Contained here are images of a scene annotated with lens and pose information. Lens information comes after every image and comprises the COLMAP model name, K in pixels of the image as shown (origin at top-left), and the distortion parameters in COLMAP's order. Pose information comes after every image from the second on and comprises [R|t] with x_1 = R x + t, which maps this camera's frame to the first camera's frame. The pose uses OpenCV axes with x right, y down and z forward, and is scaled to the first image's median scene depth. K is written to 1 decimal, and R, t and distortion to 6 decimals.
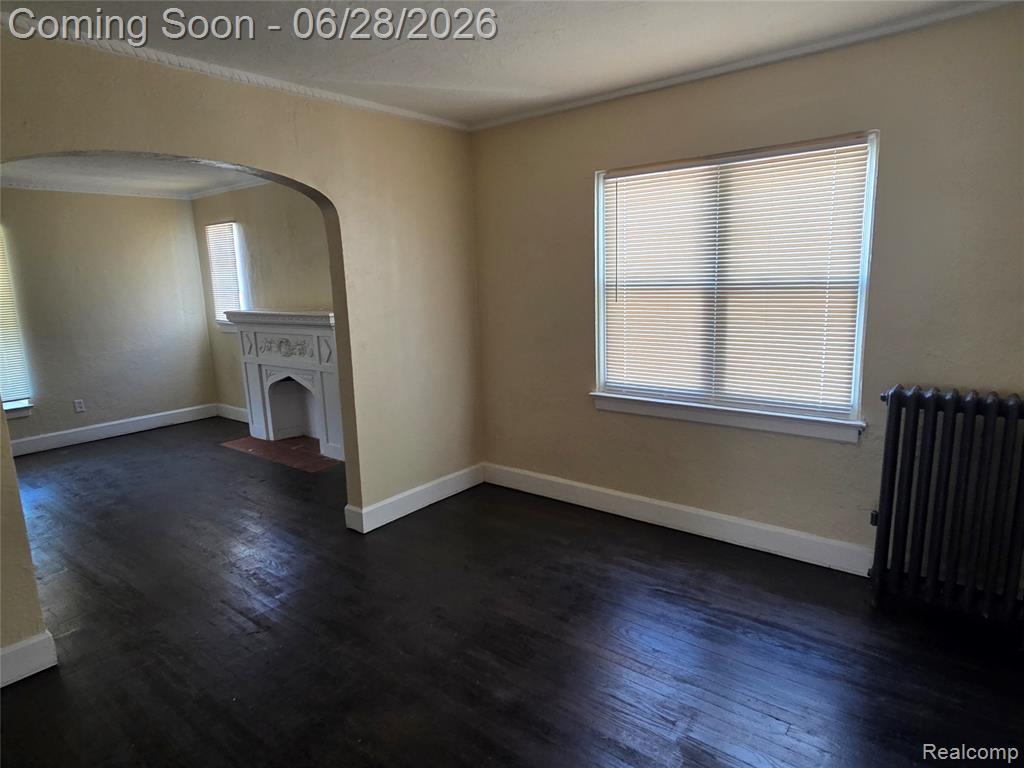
lens RADIAL K [[608.4, 0, 512.1], [0, 608.4, 387.7], [0, 0, 1]] dist [0.001427, 0.000334]
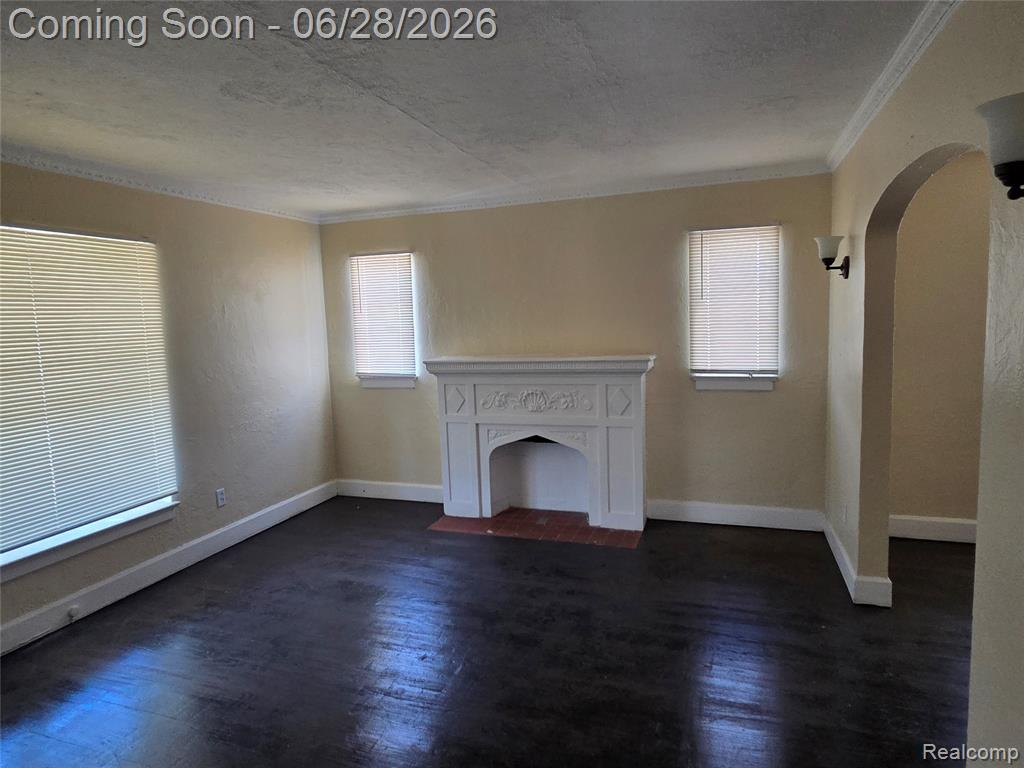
lens RADIAL K [[608.4, 0, 510.4], [0, 608.4, 381.2], [0, 0, 1]] dist [0.001427, 0.000334]
pose [[0.952664, -0.042424, 0.301051, -0.607876], [0.067926, 0.994886, -0.074751, -0.030915], [-0.296341, 0.091661, 0.950674, 0.207631]]
